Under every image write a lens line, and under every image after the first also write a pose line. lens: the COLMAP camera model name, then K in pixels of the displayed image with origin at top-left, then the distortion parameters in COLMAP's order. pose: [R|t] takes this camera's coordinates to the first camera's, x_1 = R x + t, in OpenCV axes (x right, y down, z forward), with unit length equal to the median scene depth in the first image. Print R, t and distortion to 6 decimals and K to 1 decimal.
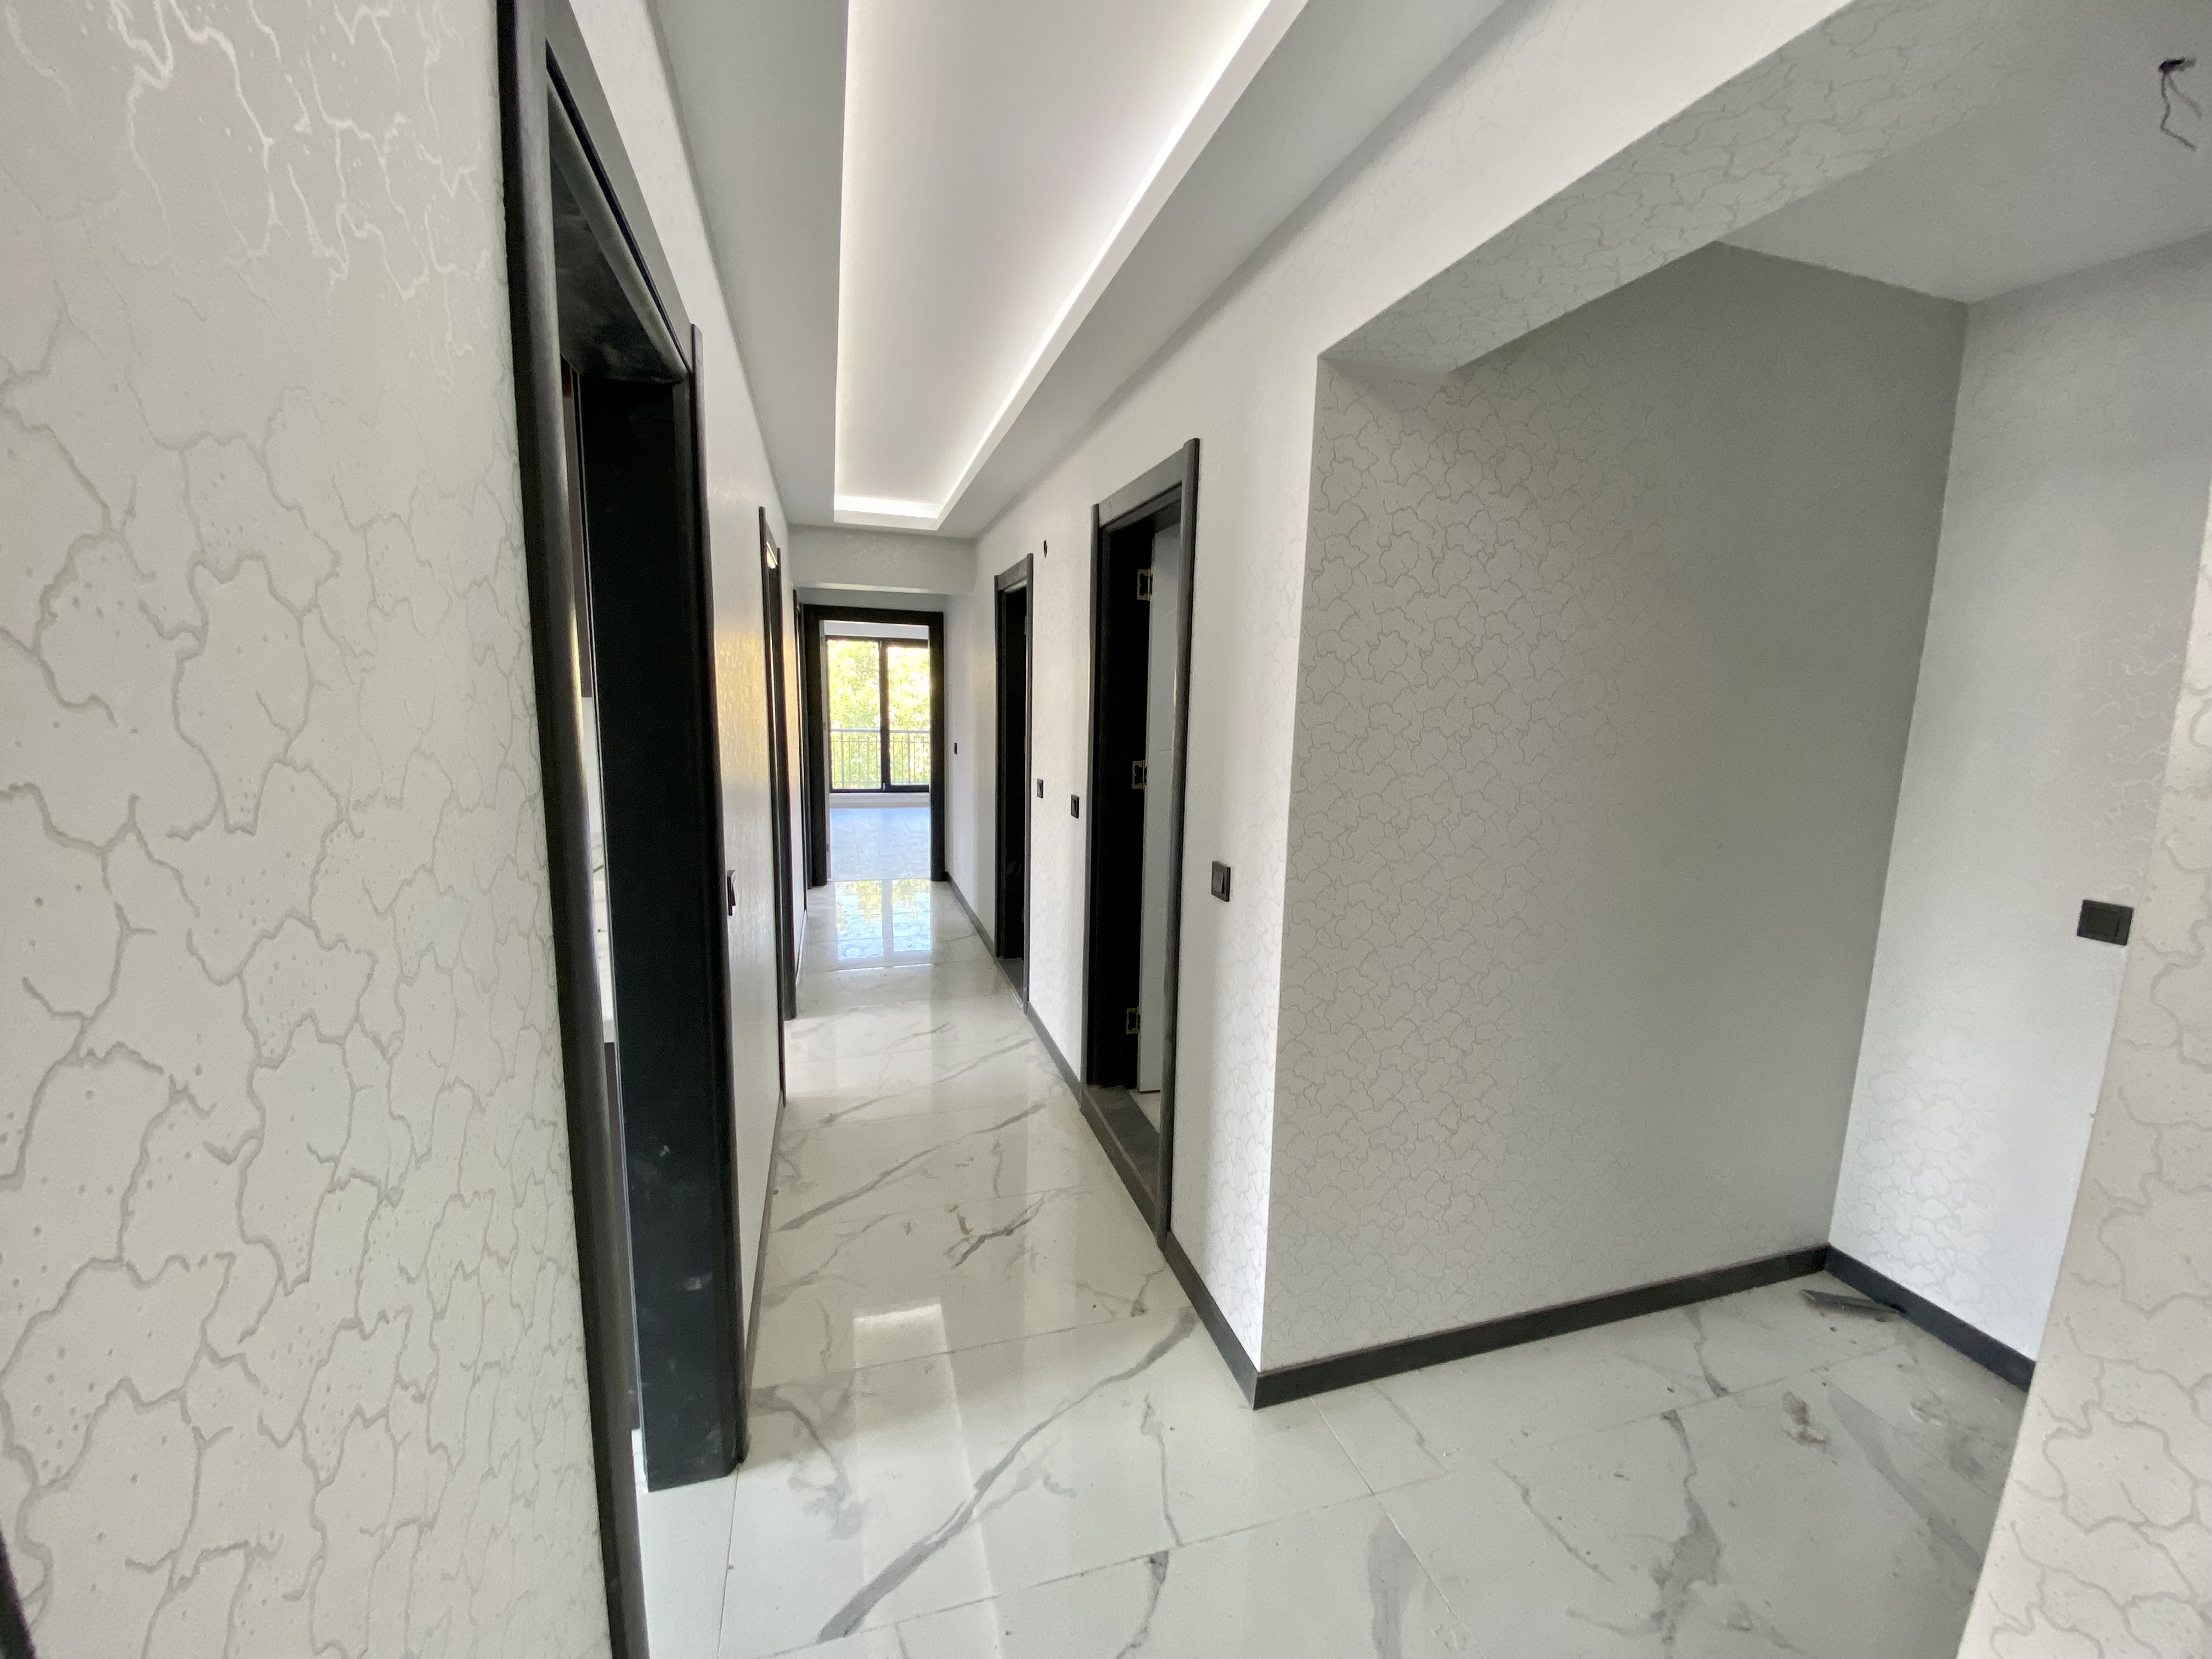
lens RADIAL K [[911.7, 0, 1106.0], [0, 911.7, 829.5], [0, 0, 1]] dist [-0.019690, -0.000006]
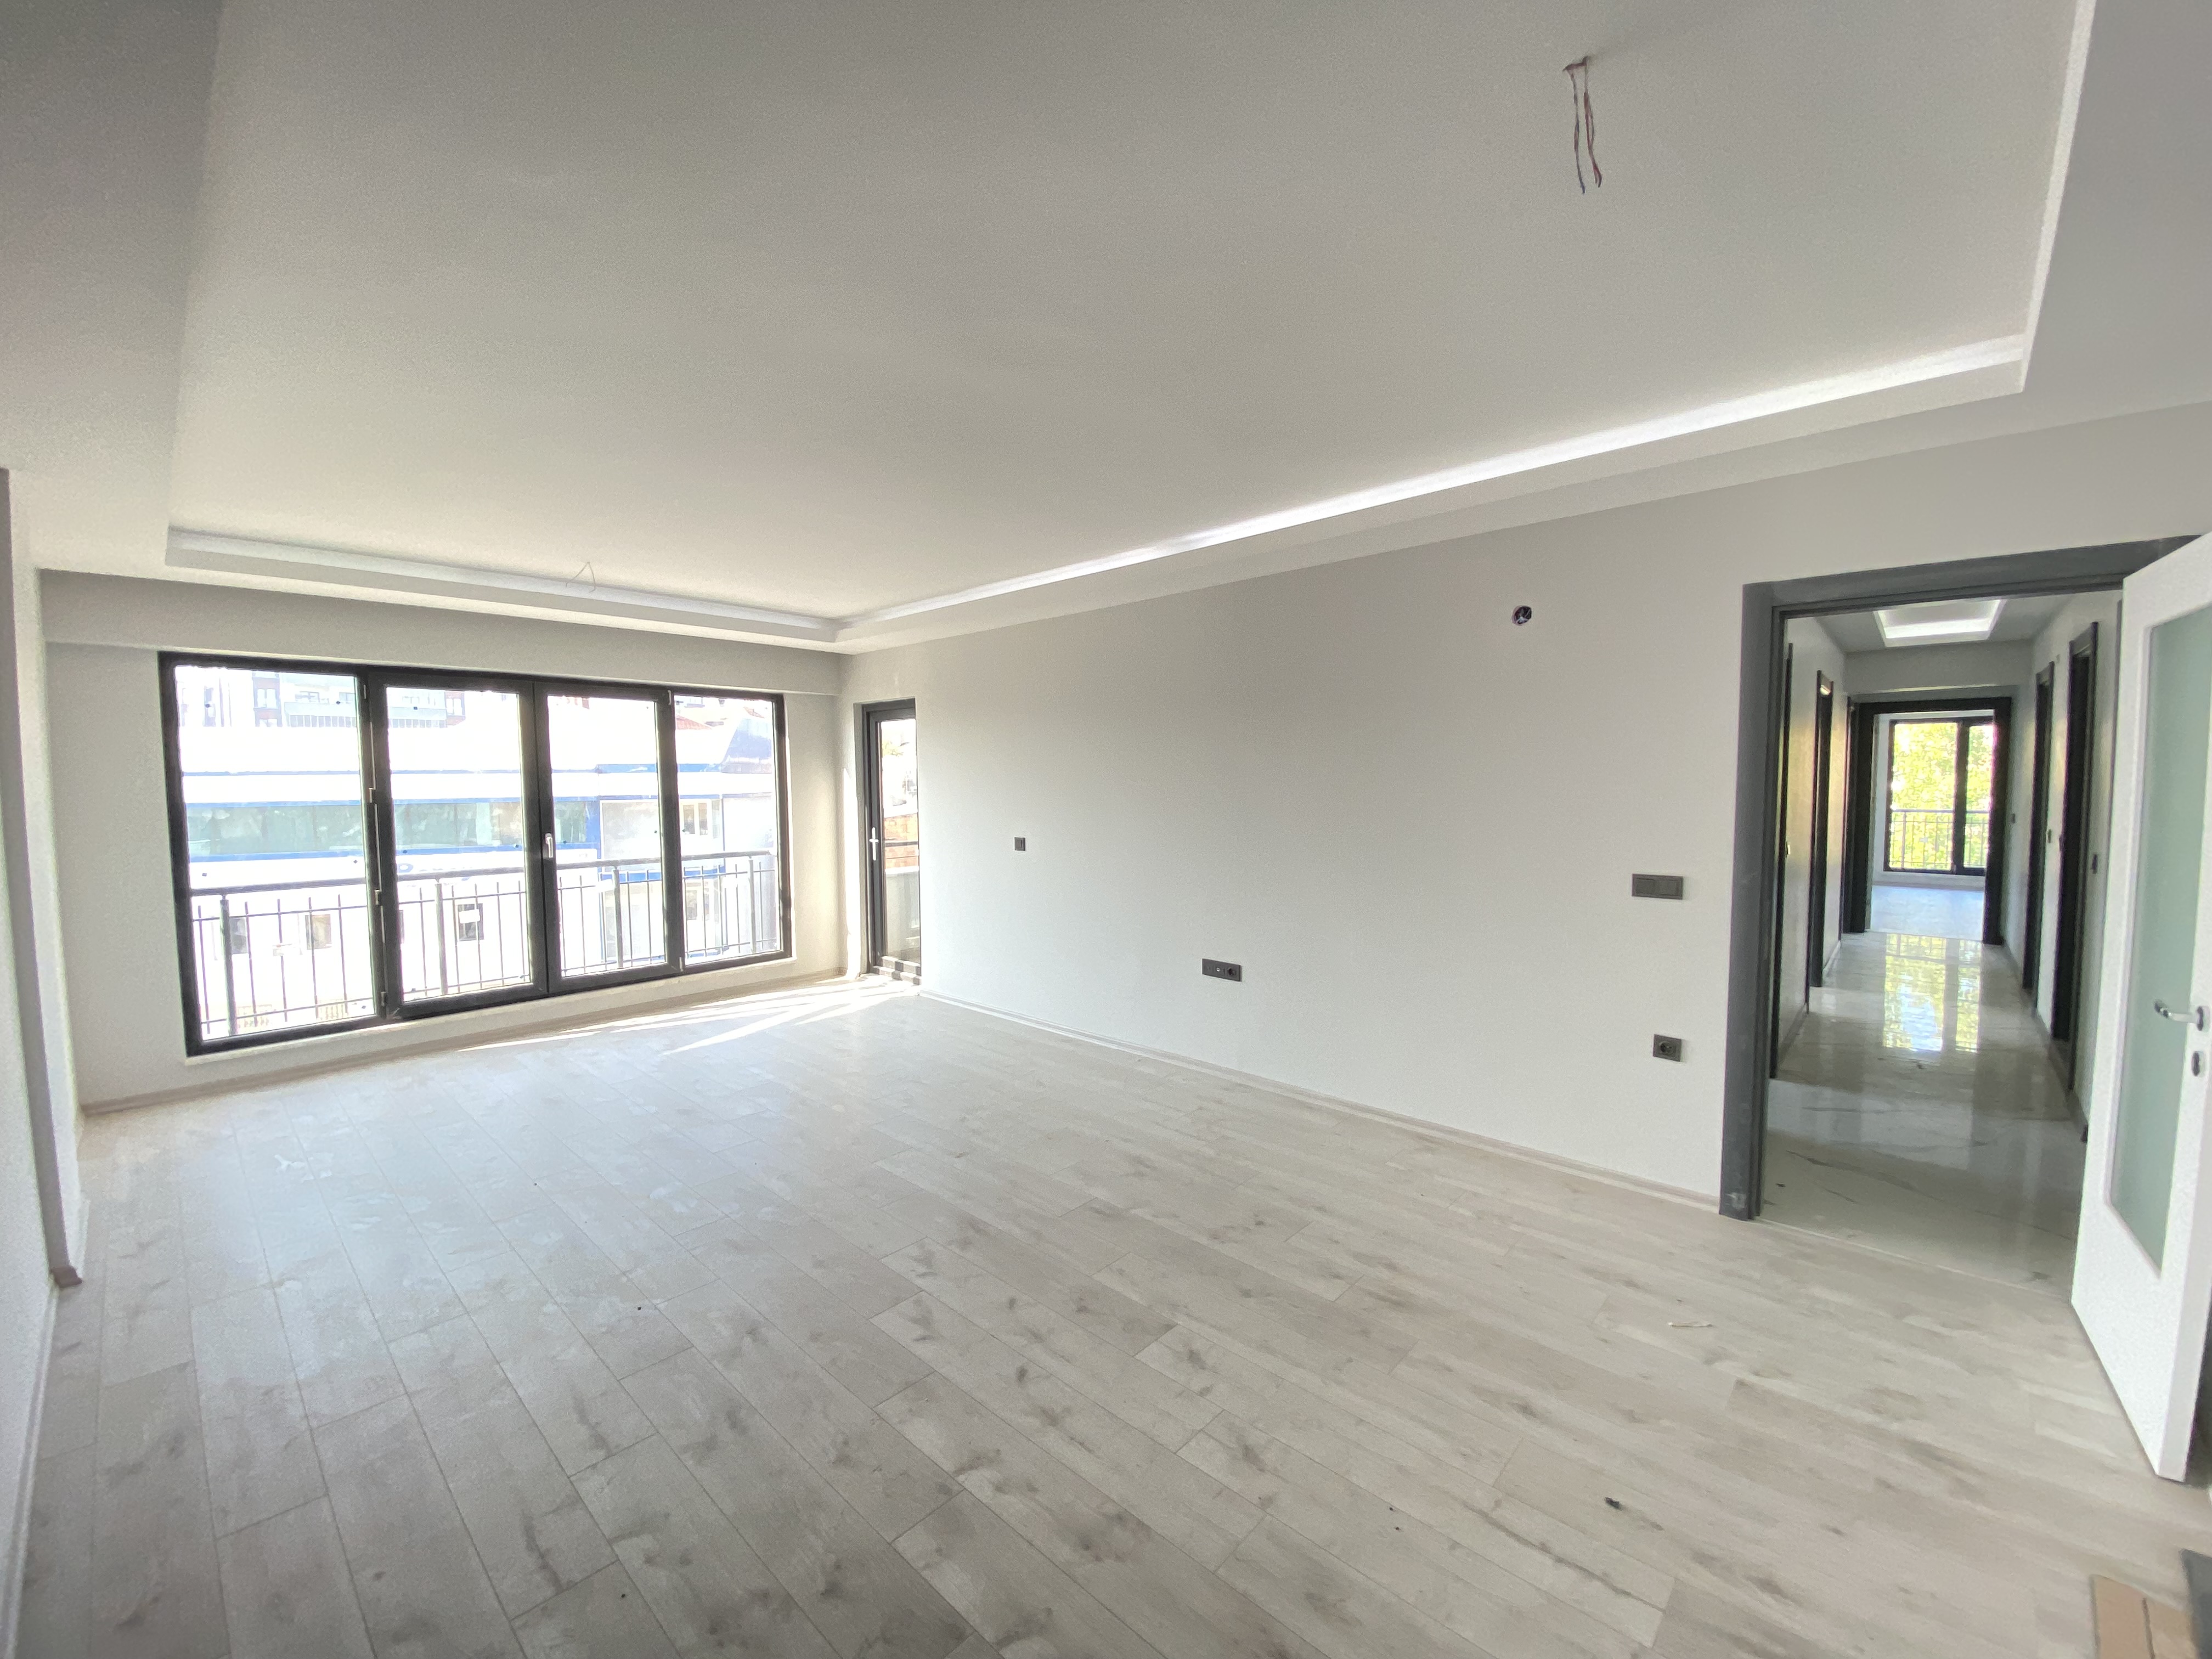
lens RADIAL K [[907.3, 0, 1106.2], [0, 907.3, 838.6], [0, 0, 1]] dist [0.029283, -0.024106]
pose [[0.525159, 0.030310, -0.850464, 0.301674], [-0.107578, 0.993713, -0.031014, 0.132403], [0.844177, 0.107779, 0.525118, -0.775101]]
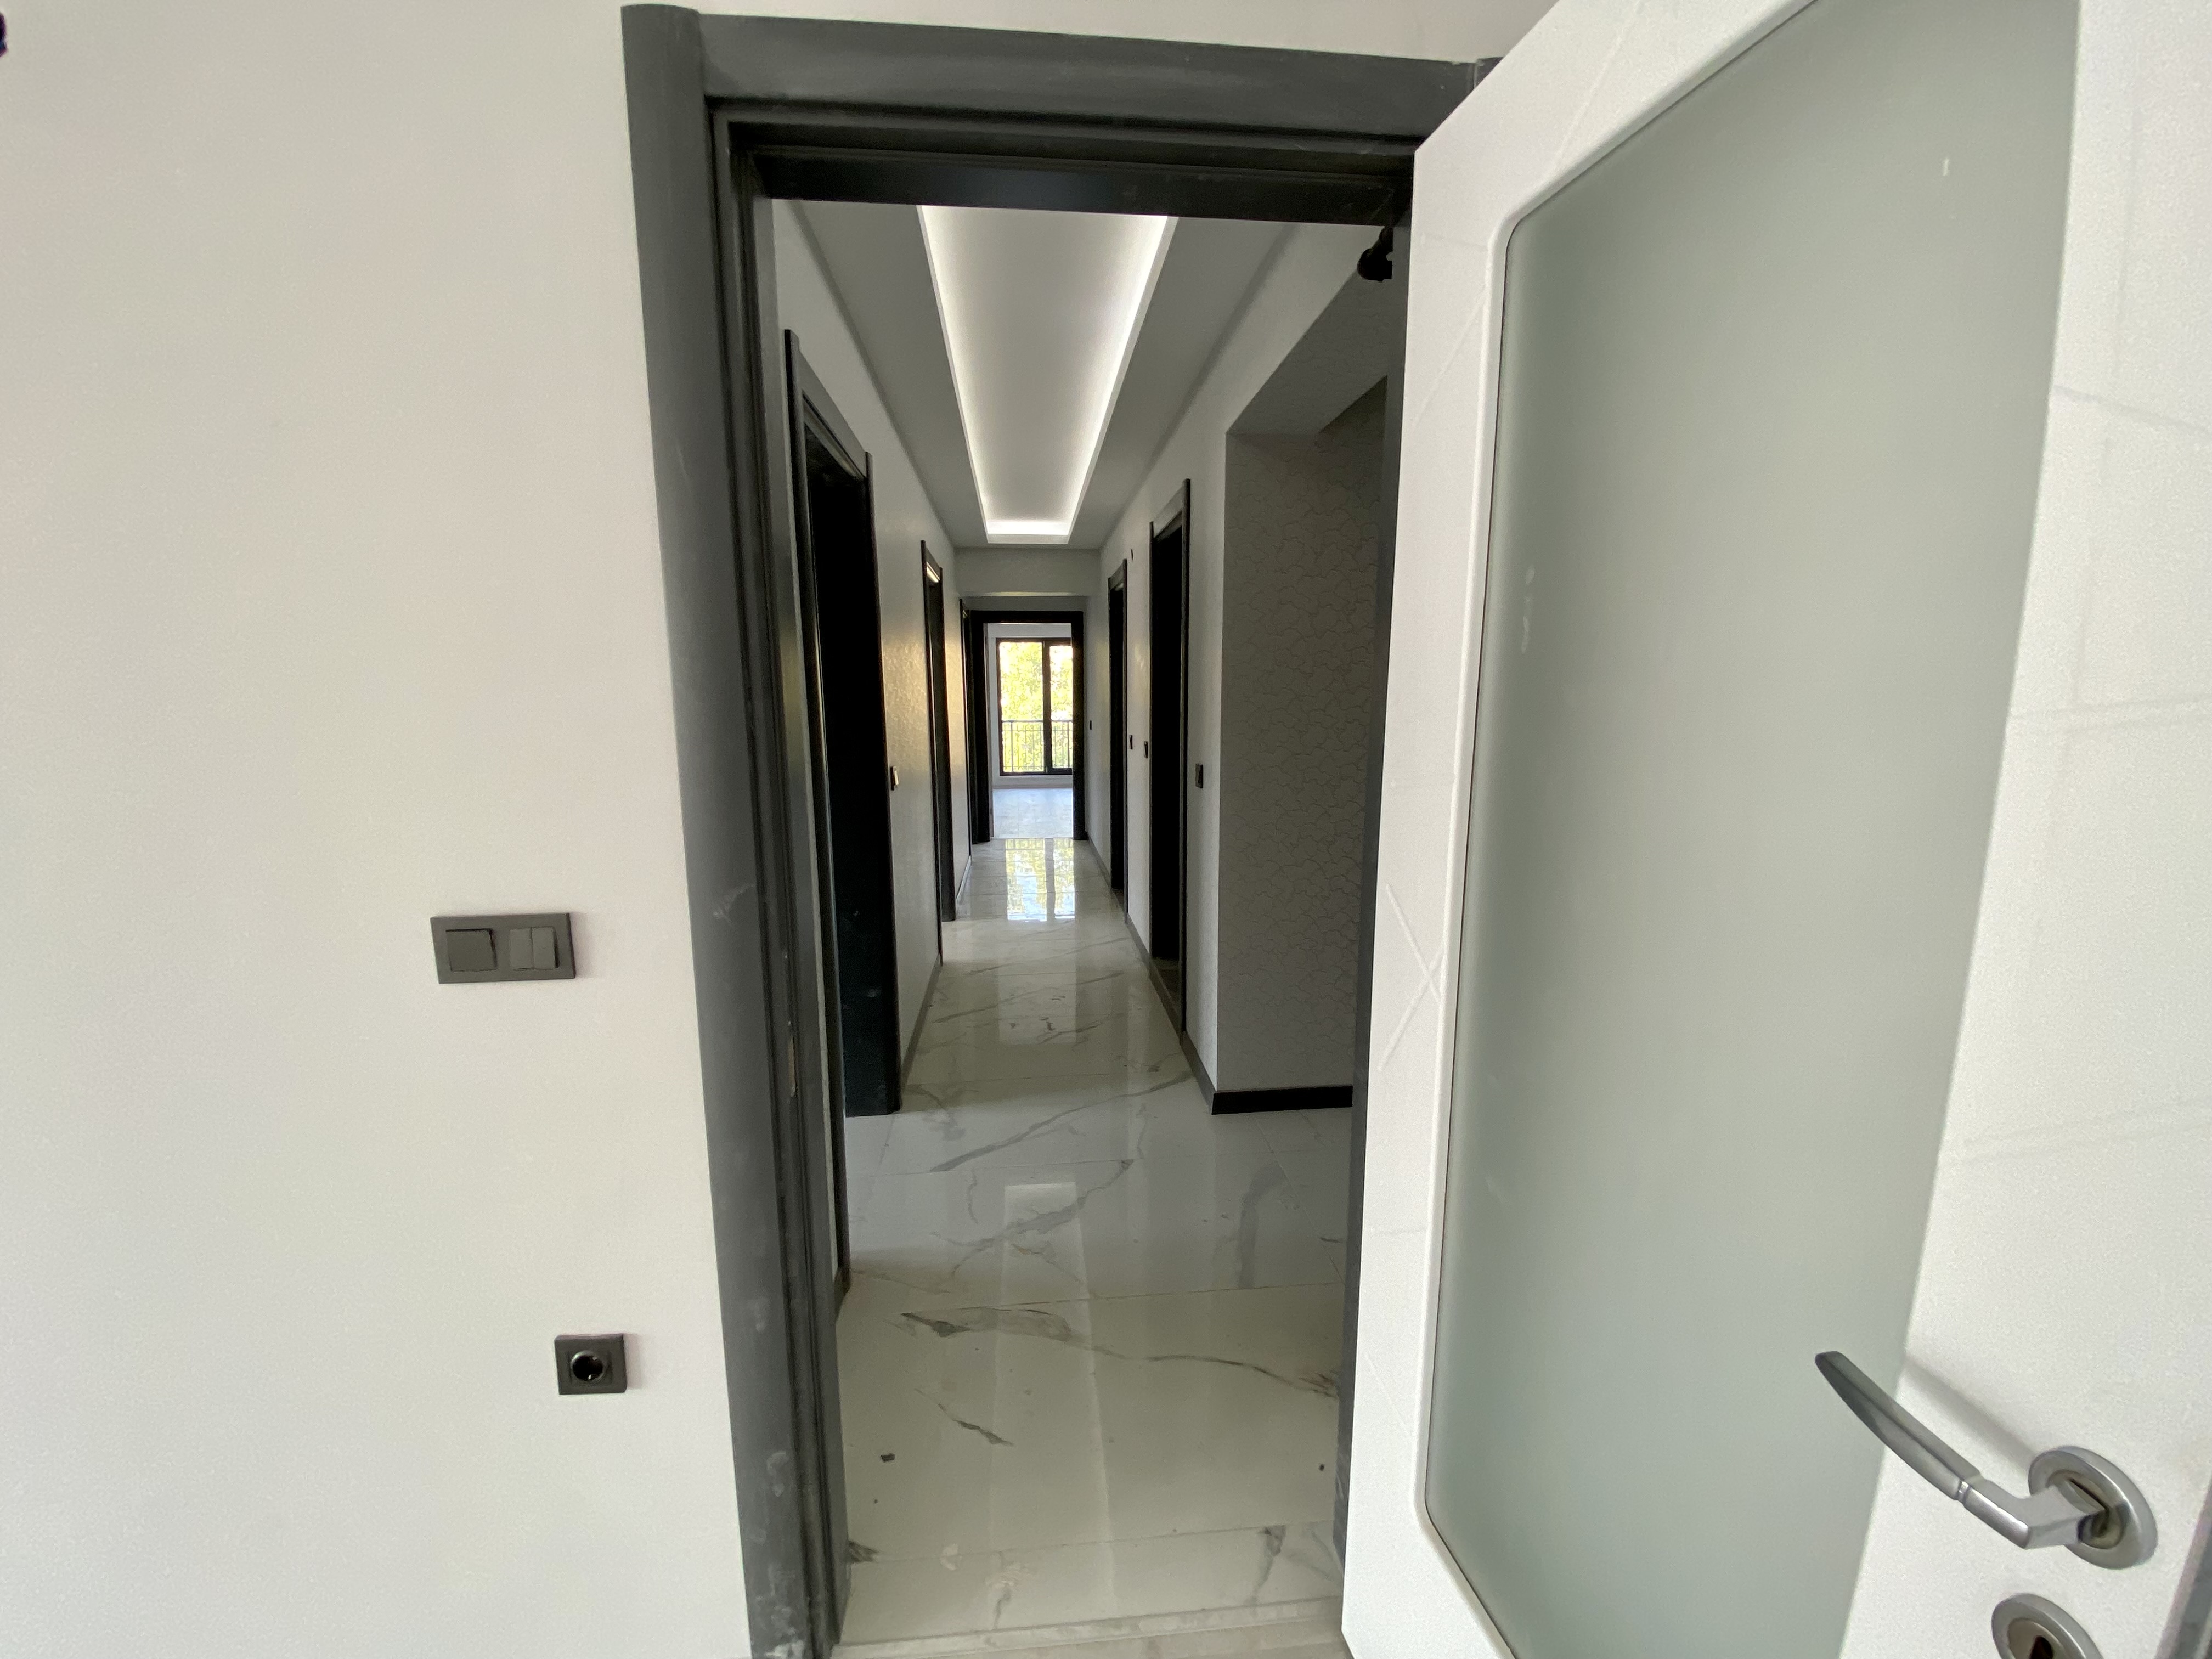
lens RADIAL K [[907.3, 0, 1106.2], [0, 907.3, 838.6], [0, 0, 1]] dist [0.029283, -0.024106]
pose [[0.980819, 0.002267, -0.194909, 0.128330], [-0.000318, 0.999950, 0.010029, 0.070091], [0.194922, -0.009774, 0.980770, -0.245313]]
